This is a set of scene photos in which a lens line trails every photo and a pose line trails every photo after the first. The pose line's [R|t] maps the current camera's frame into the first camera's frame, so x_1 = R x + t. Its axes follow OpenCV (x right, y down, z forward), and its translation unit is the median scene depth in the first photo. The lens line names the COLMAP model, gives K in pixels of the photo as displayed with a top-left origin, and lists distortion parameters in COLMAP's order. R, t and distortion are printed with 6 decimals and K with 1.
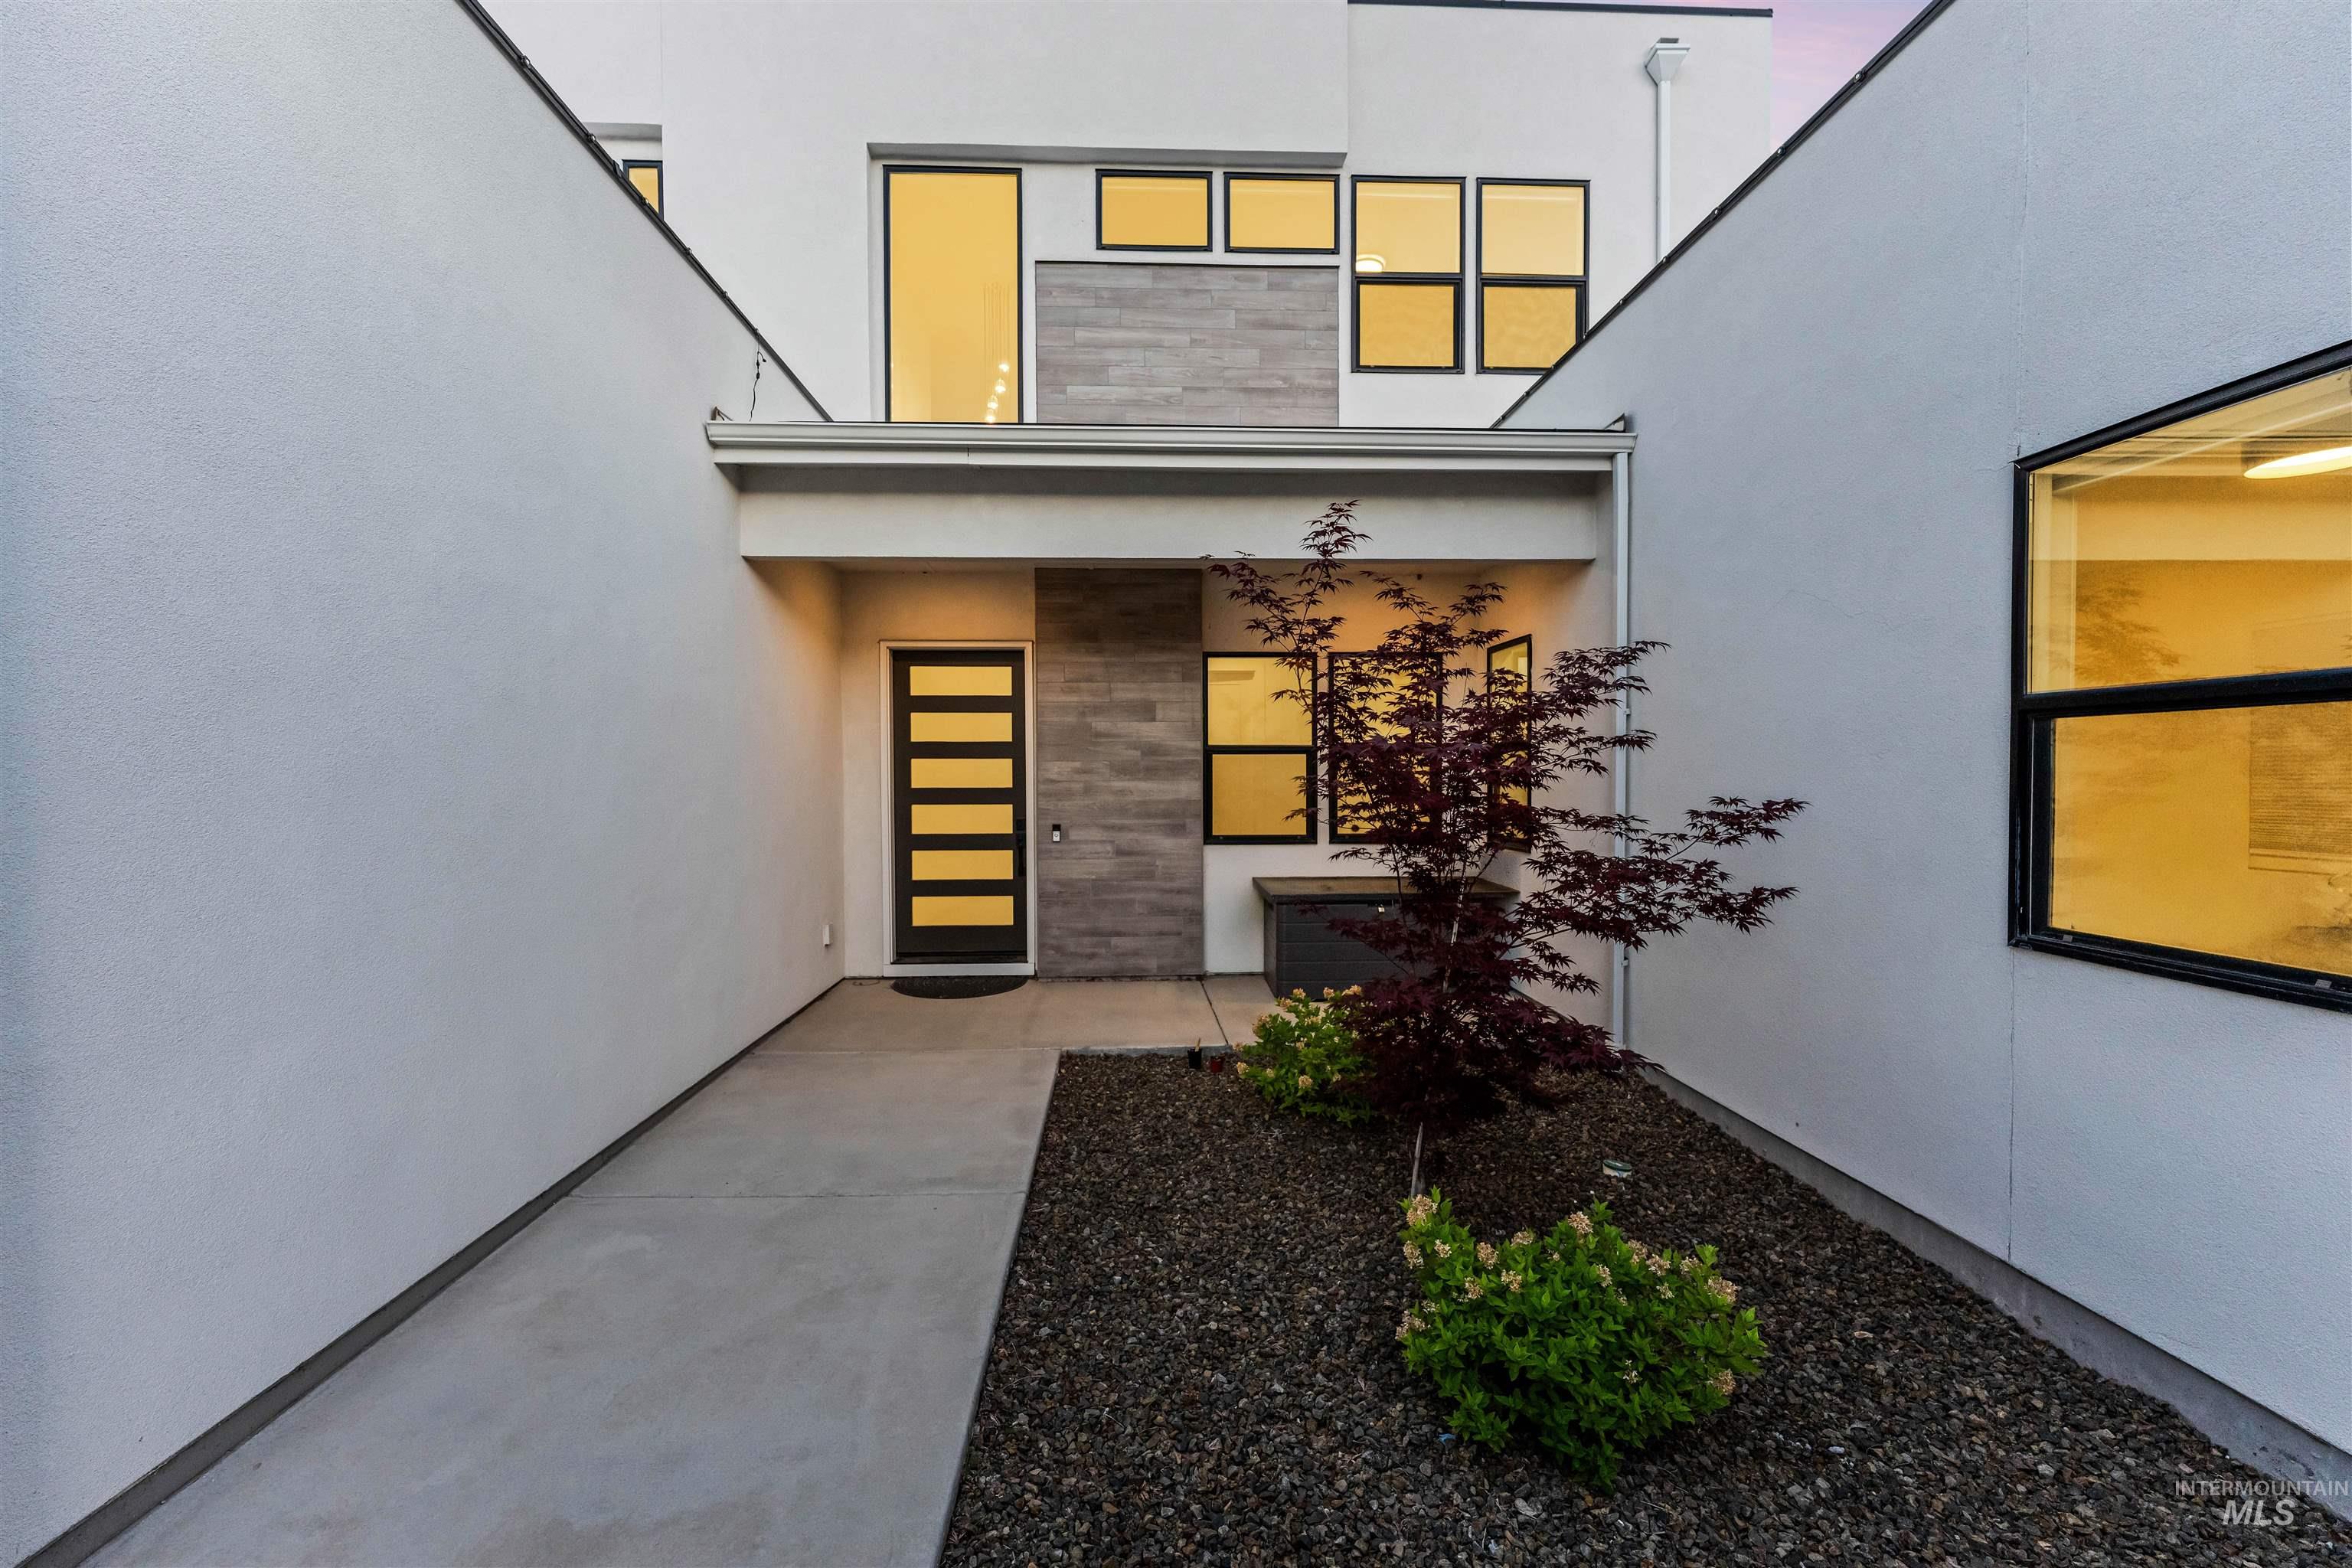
lens RADIAL K [[940.6, 0, 1170.6], [0, 940.6, 783.6], [0, 0, 1]] dist [0.002470, 0.000009]
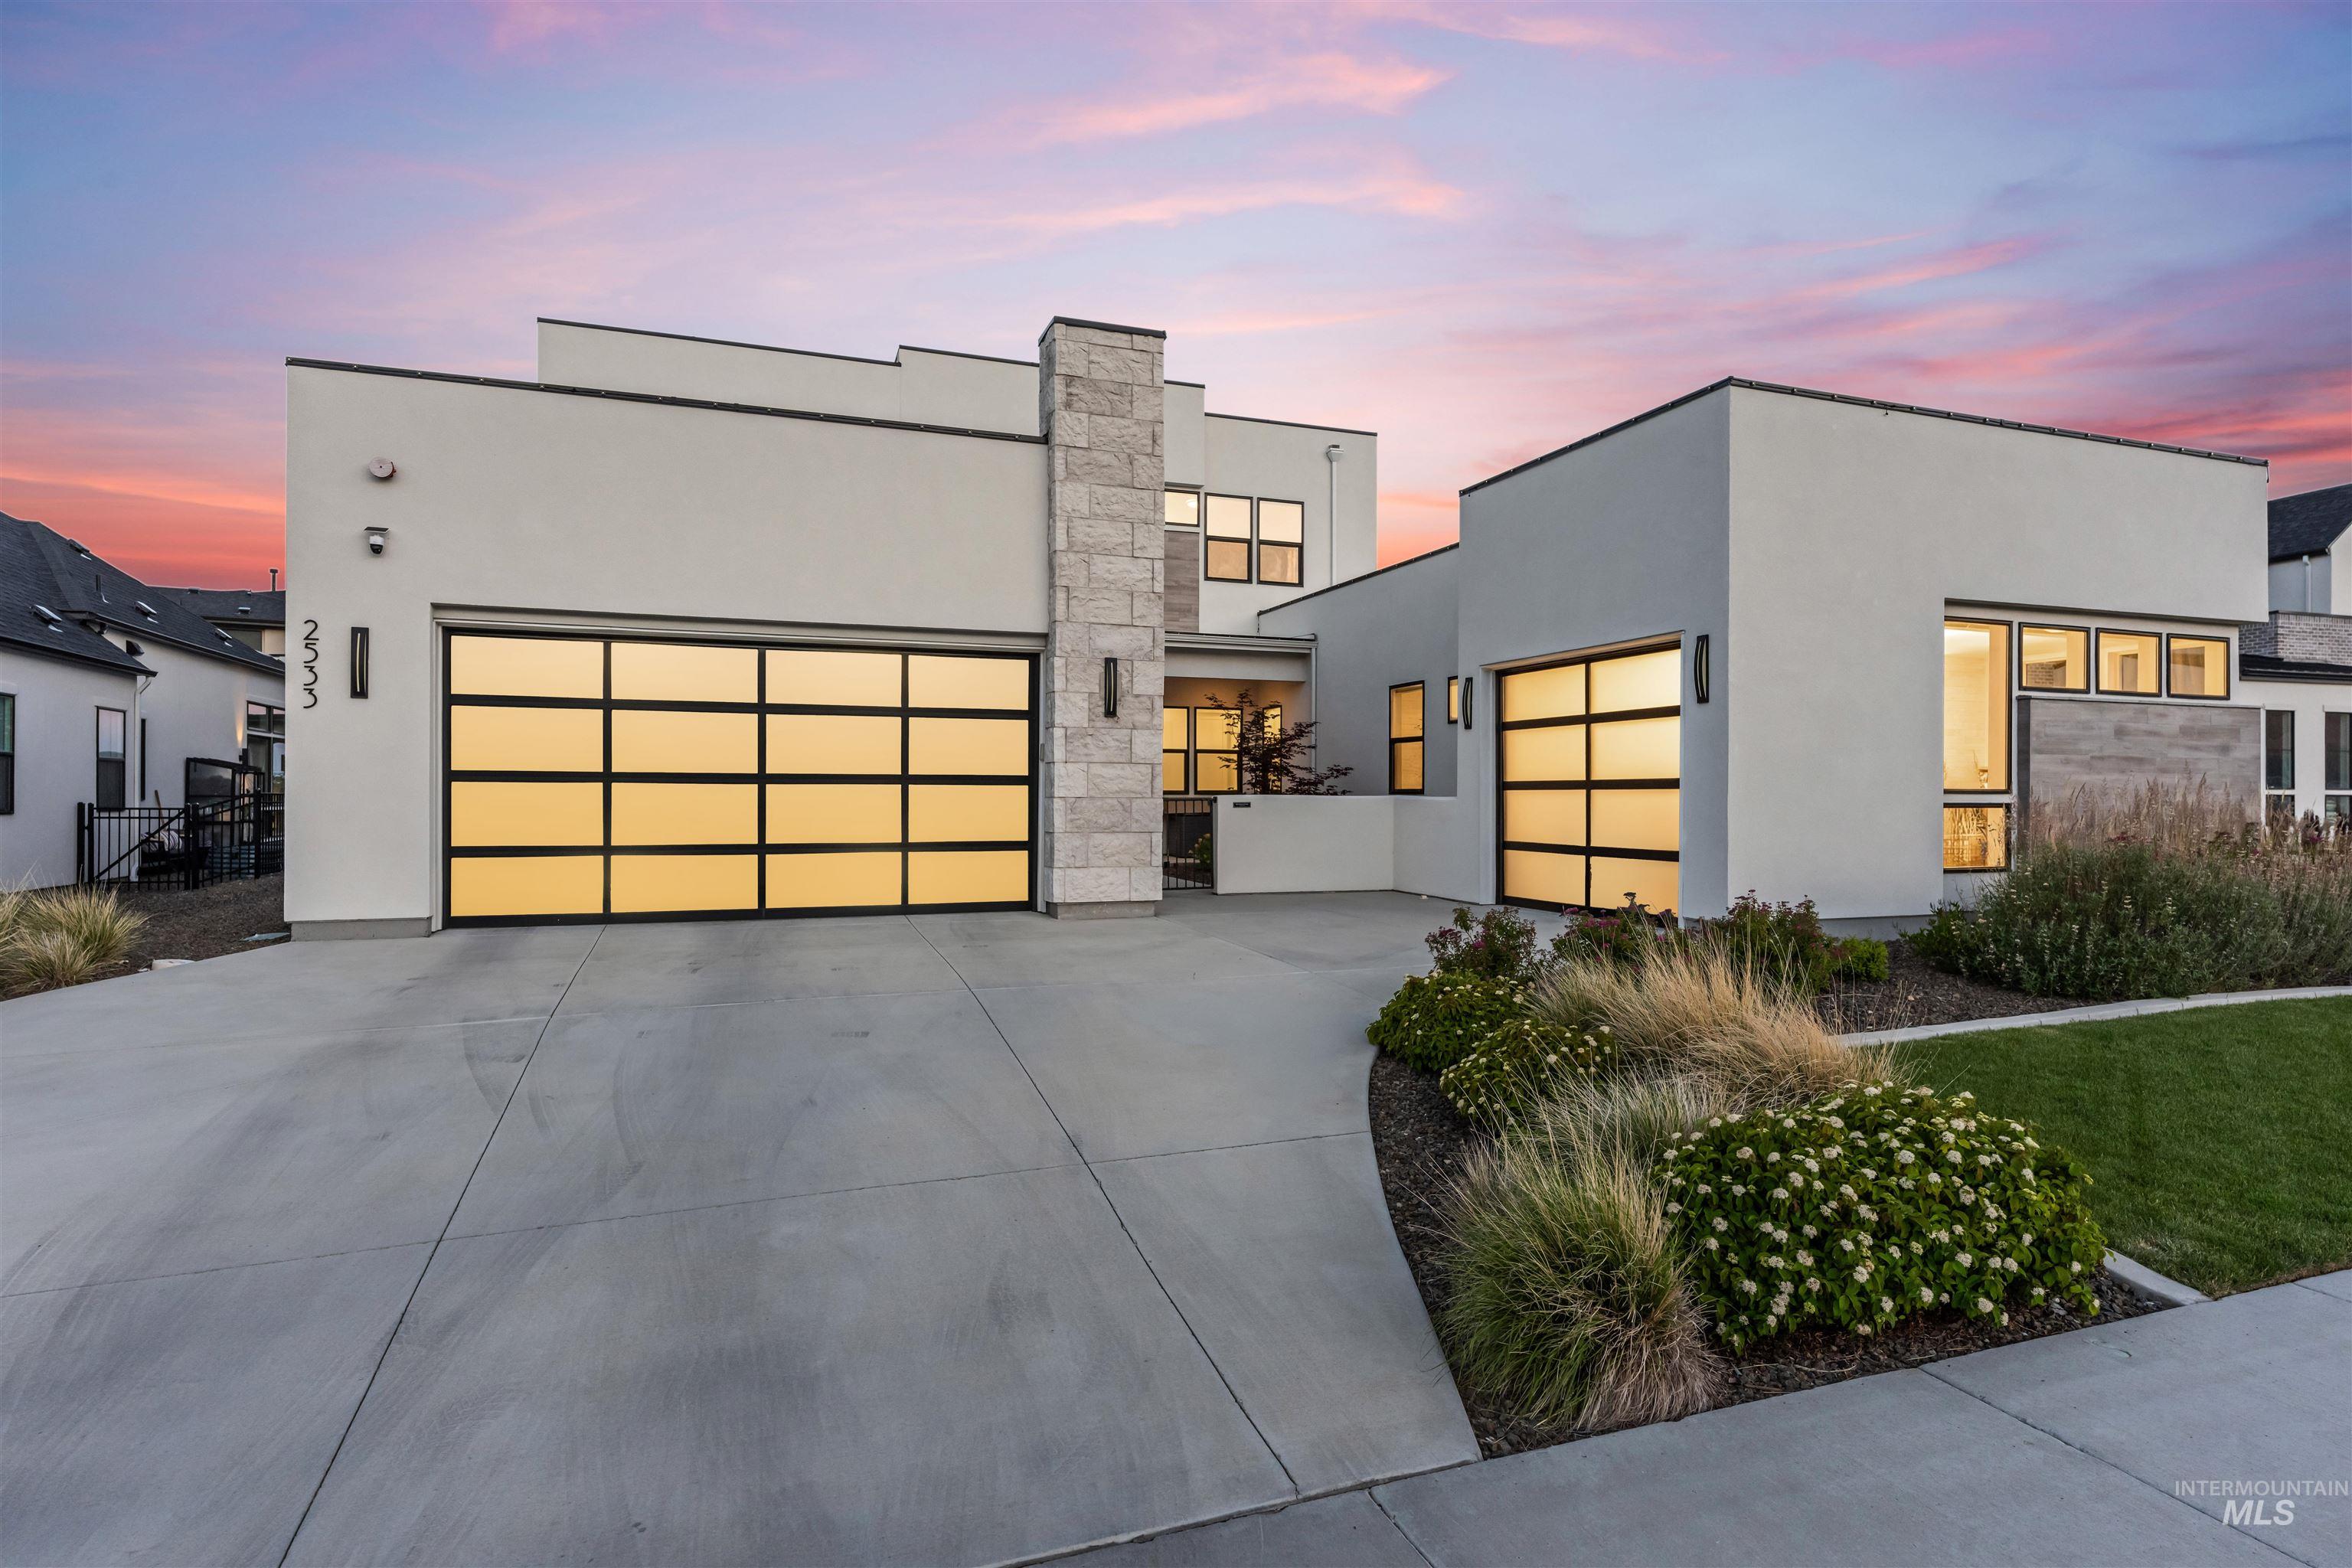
lens RADIAL K [[1261.5, 0, 1178.9], [0, 1261.5, 788.8], [0, 0, 1]] dist [-0.000495, -0.000006]
pose [[0.950700, 0.009094, 0.309977, -0.777815], [-0.003303, 0.999810, -0.019201, 0.108187], [-0.310093, 0.017231, 0.950550, -1.784514]]
